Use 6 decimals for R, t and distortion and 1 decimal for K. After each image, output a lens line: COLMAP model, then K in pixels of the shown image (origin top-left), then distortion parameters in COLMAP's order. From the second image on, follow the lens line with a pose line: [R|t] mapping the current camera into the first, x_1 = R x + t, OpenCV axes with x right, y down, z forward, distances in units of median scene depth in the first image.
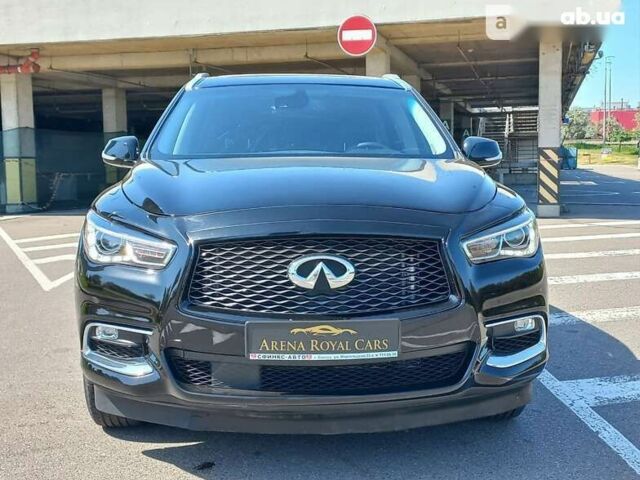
lens RADIAL K [[791.9, 0, 320.0], [0, 791.9, 240.0], [0, 0, 1]] dist [0.016796, -0.009242]
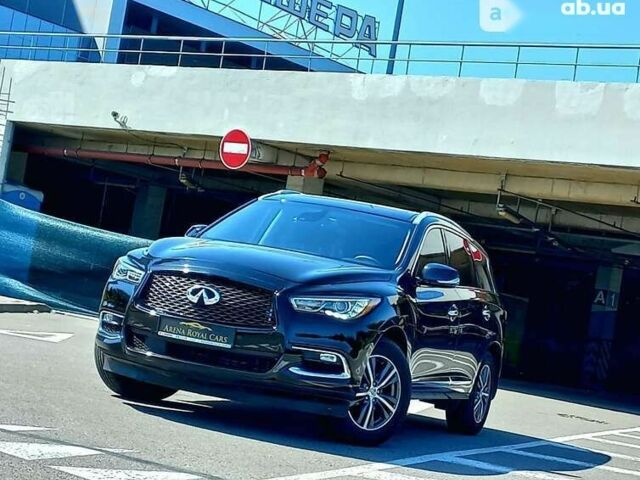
lens RADIAL K [[1241.6, 0, 297.5], [0, 1241.6, 240.4], [0, 0, 1]] dist [0.017365, 0.124481]
pose [[0.905011, 0.144483, -0.400099, 1.159405], [-0.212553, 0.968313, -0.131114, 0.215754], [0.368477, 0.203702, 0.907045, -1.358158]]
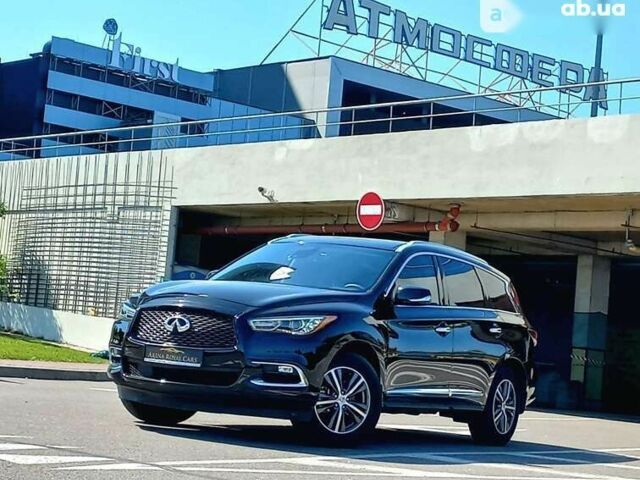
lens RADIAL K [[1241.6, 0, 297.5], [0, 1241.6, 240.4], [0, 0, 1]] dist [0.017365, 0.124481]
pose [[0.833631, 0.041901, -0.550731, 1.846649], [-0.152016, 0.976014, -0.155846, 0.256187], [0.530991, 0.213637, 0.820005, -1.433247]]
